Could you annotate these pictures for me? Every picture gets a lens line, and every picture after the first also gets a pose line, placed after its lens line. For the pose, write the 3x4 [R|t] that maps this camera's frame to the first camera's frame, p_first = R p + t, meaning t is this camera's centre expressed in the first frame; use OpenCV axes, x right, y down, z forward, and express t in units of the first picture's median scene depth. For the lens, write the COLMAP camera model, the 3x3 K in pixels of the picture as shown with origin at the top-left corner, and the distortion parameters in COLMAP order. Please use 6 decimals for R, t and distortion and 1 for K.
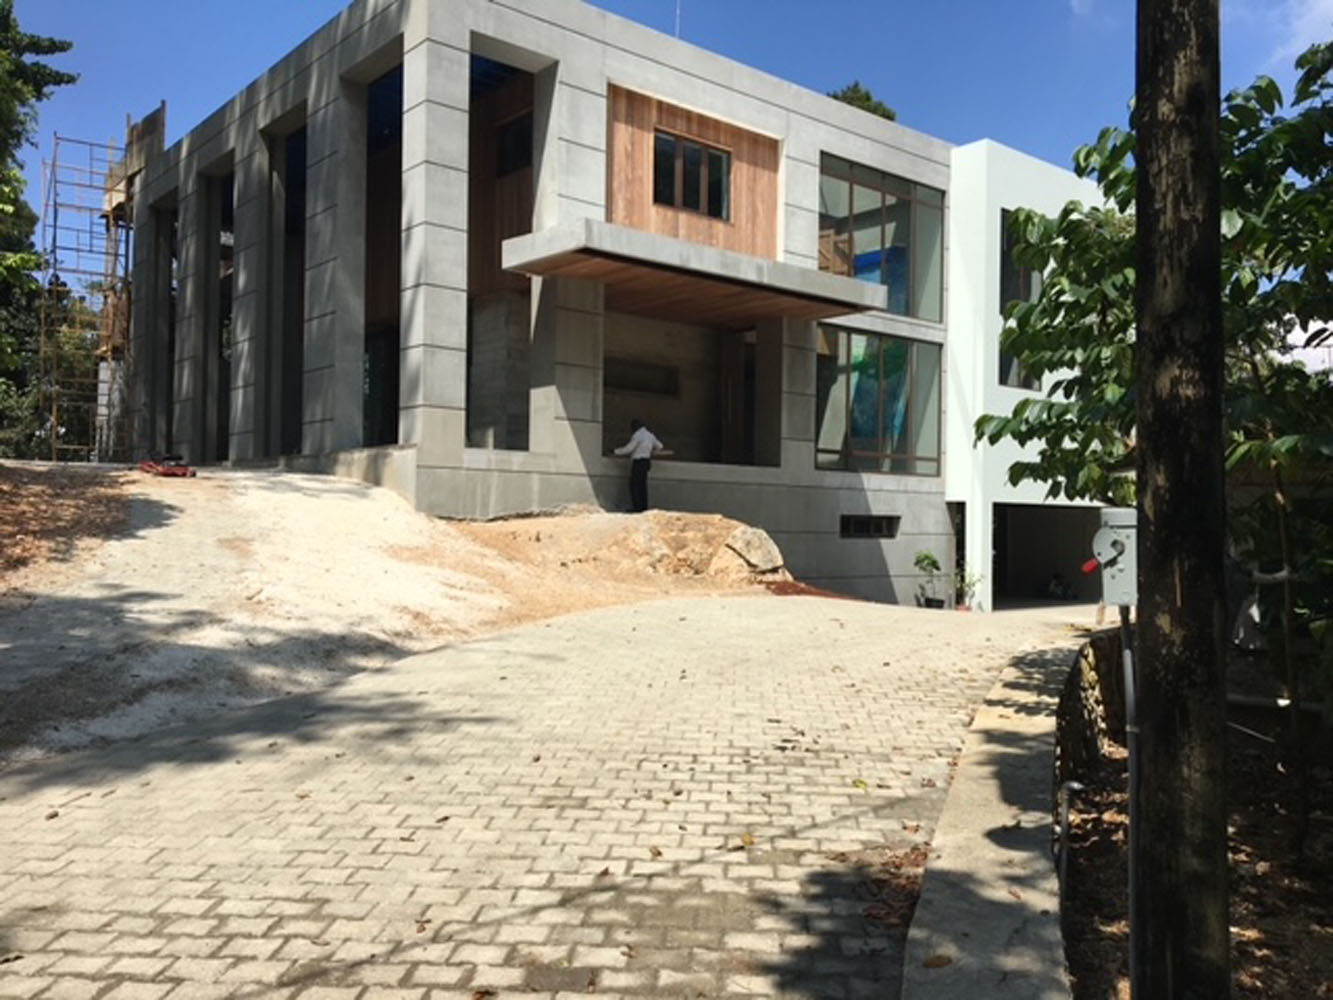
lens RADIAL K [[1112.8, 0, 670.3], [0, 1112.8, 503.1], [0, 0, 1]] dist [0.009280, -0.021791]
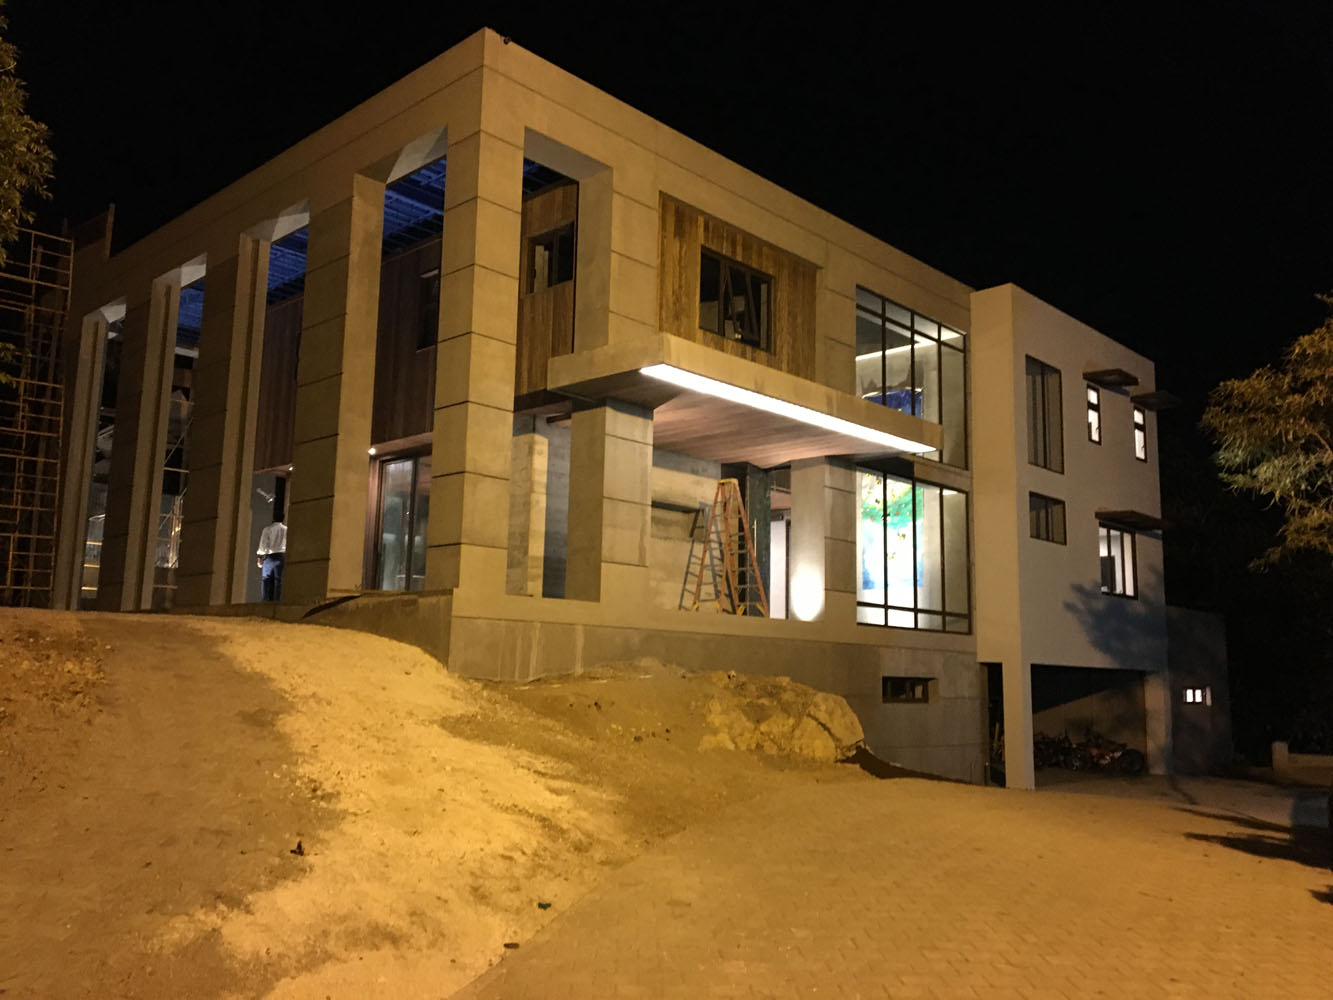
lens RADIAL K [[1112.8, 0, 665.1], [0, 1112.8, 493.3], [0, 0, 1]] dist [0.009280, -0.021791]
pose [[0.995038, 0.025944, 0.096056, -0.132407], [-0.011907, 0.989517, -0.143924, -0.005547], [-0.098783, 0.142066, 0.984916, 0.138061]]
